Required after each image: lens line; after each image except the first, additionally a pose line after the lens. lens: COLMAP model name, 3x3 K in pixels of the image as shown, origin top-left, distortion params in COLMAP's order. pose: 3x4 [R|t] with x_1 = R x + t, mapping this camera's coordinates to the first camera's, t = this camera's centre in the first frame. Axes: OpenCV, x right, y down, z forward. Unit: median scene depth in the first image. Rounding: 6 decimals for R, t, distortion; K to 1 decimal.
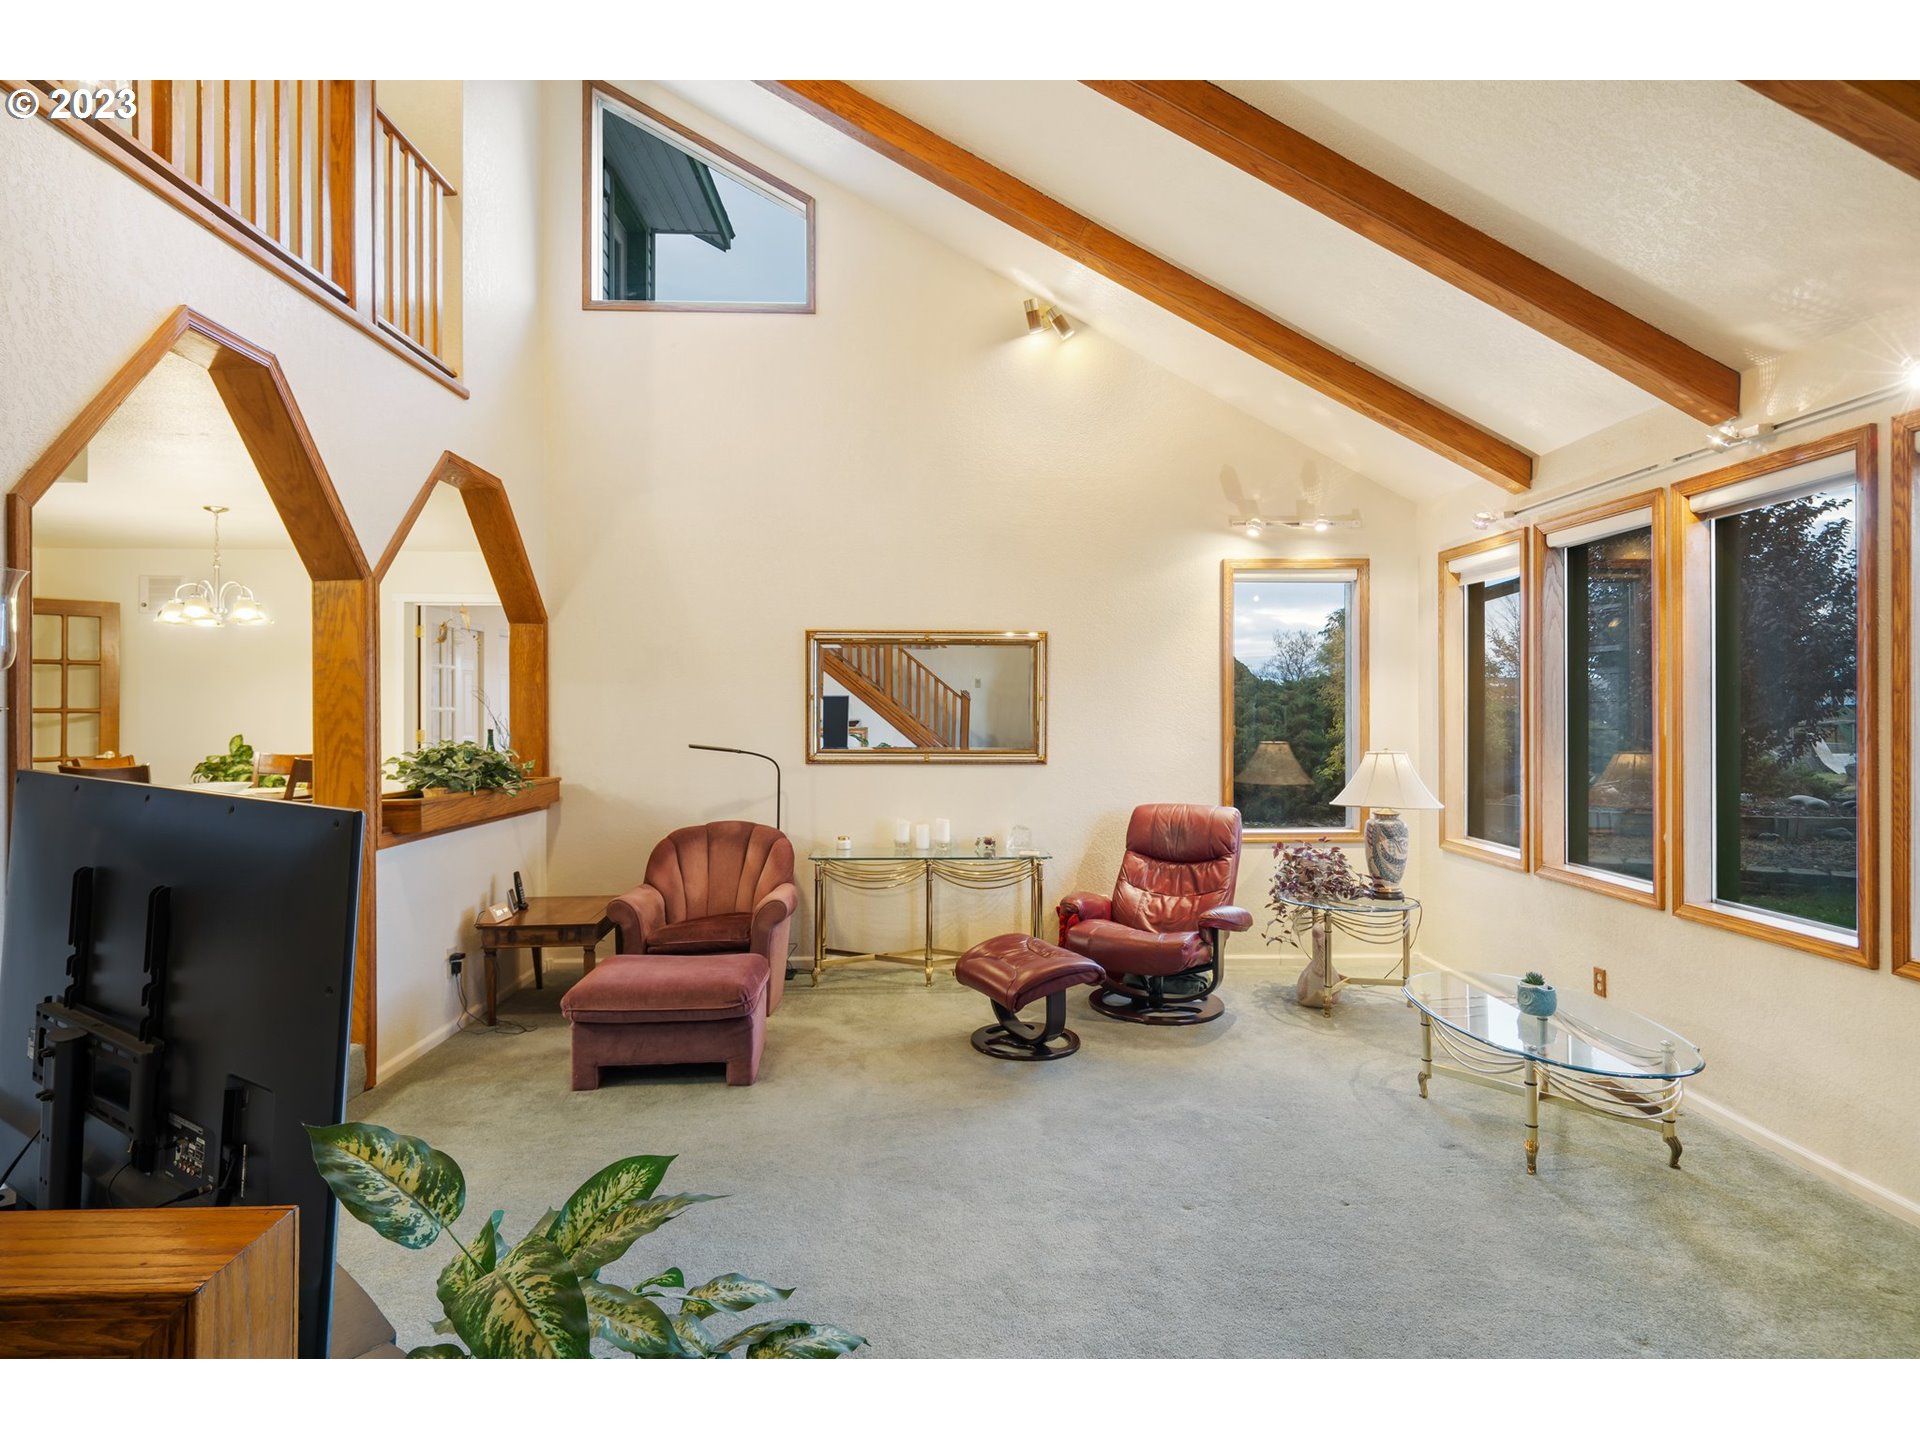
lens RADIAL K [[1070.5, 0, 960.0], [0, 1070.5, 708.7], [0, 0, 1]] dist [0.001004, 0.000751]
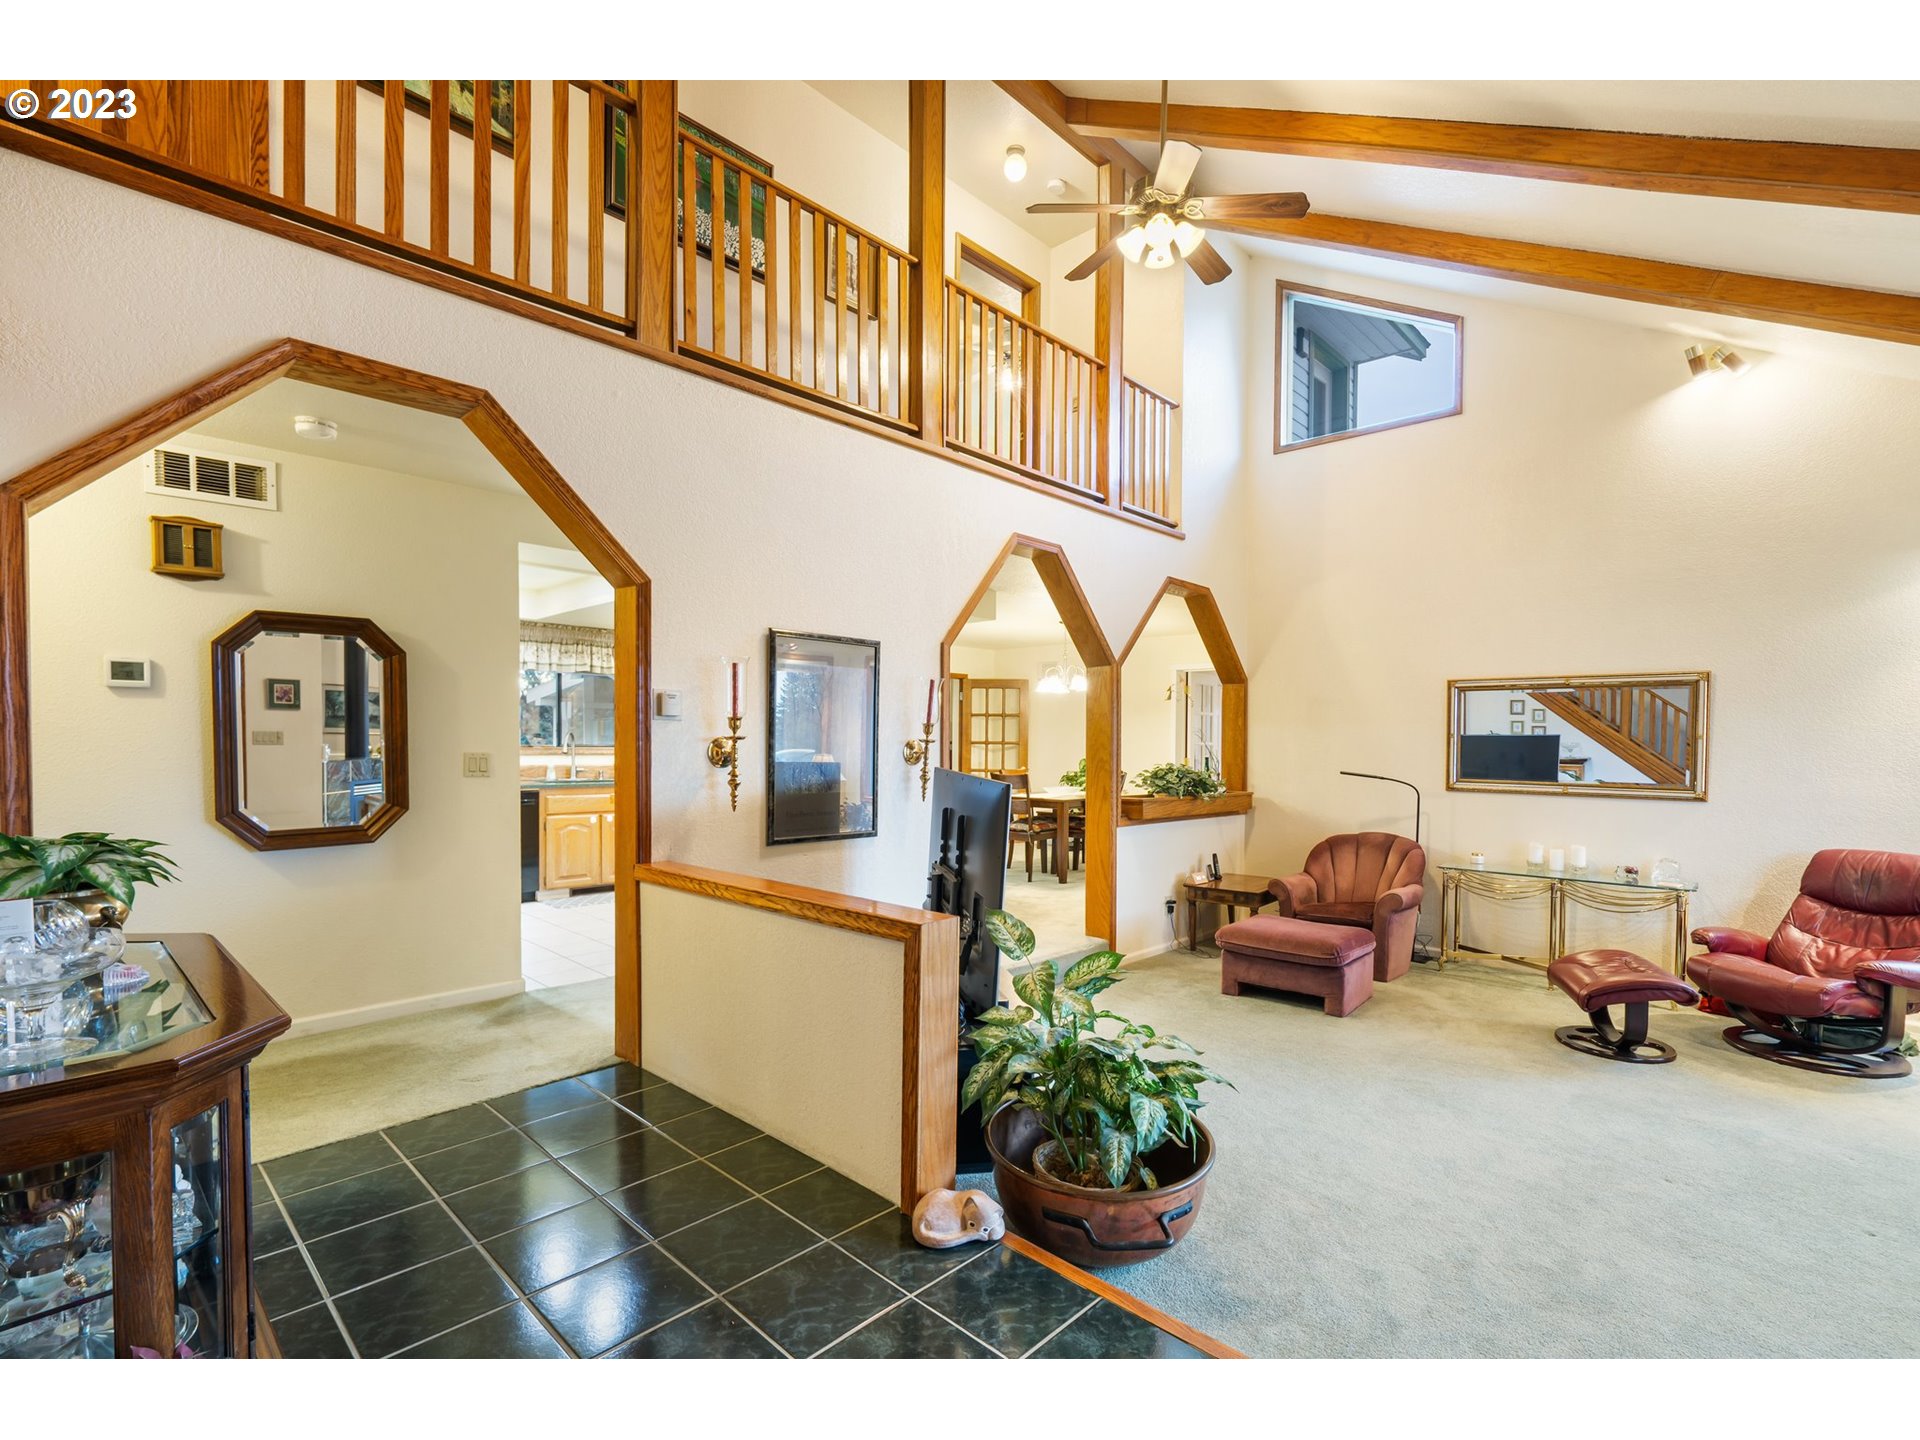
lens RADIAL K [[872.2, 0, 913.2], [0, 872.2, 775.3], [0, 0, 1]] dist [0.000191, 0.000144]
pose [[0.678744, 0.034260, -0.733575, 0.192729], [-0.007852, 0.999193, 0.039400, 0.000101], [0.734333, -0.020982, 0.678465, -0.127426]]
